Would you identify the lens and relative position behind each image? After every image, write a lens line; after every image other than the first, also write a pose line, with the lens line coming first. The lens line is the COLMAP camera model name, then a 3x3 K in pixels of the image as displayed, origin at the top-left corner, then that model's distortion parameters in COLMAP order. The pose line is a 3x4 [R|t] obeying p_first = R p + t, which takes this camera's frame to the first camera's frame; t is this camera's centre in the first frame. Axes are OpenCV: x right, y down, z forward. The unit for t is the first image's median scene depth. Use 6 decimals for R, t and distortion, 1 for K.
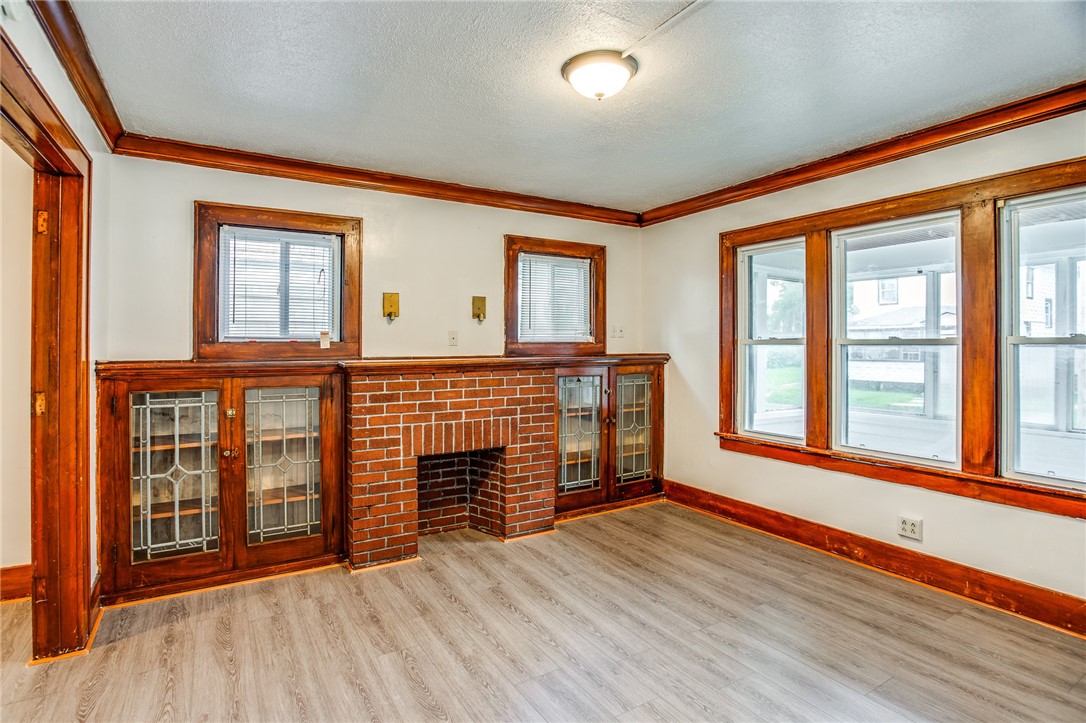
lens RADIAL K [[527.2, 0, 531.8], [0, 527.2, 346.1], [0, 0, 1]] dist [-0.046843, 0.007644]
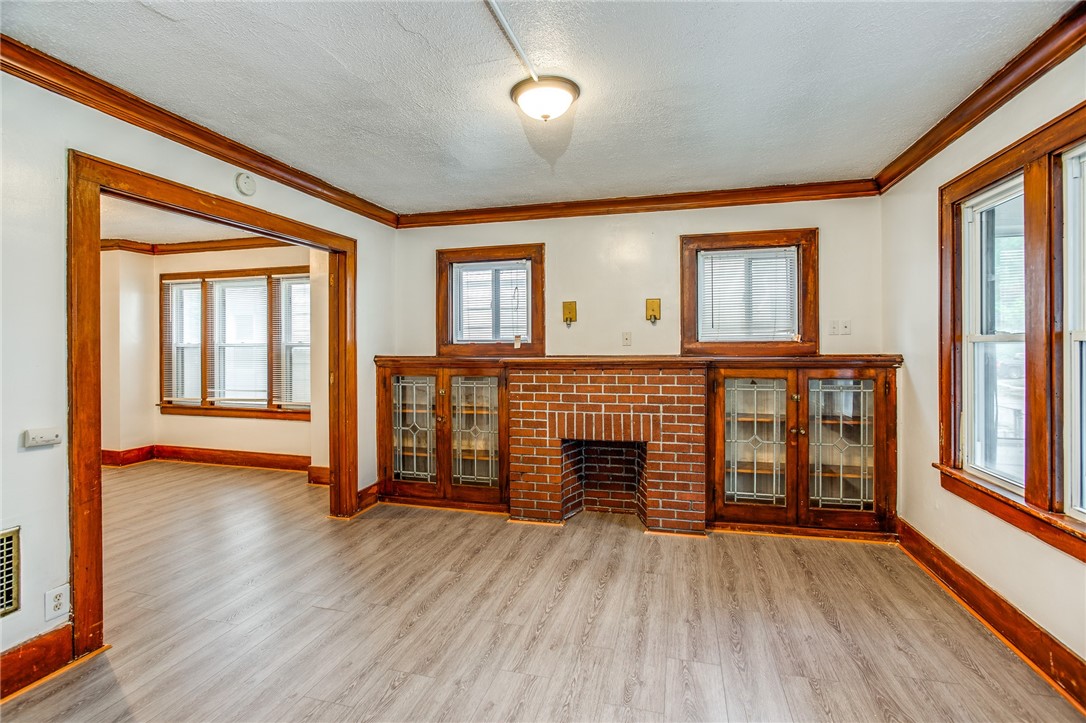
lens RADIAL K [[503.3, 0, 537.3], [0, 503.3, 350.8], [0, 0, 1]] dist [-0.024638, 0.007422]
pose [[0.709027, 0.002323, -0.705178, 0.496480], [0.003841, 0.999967, 0.007156, 0.001721], [0.705171, -0.007782, 0.708995, 0.138370]]
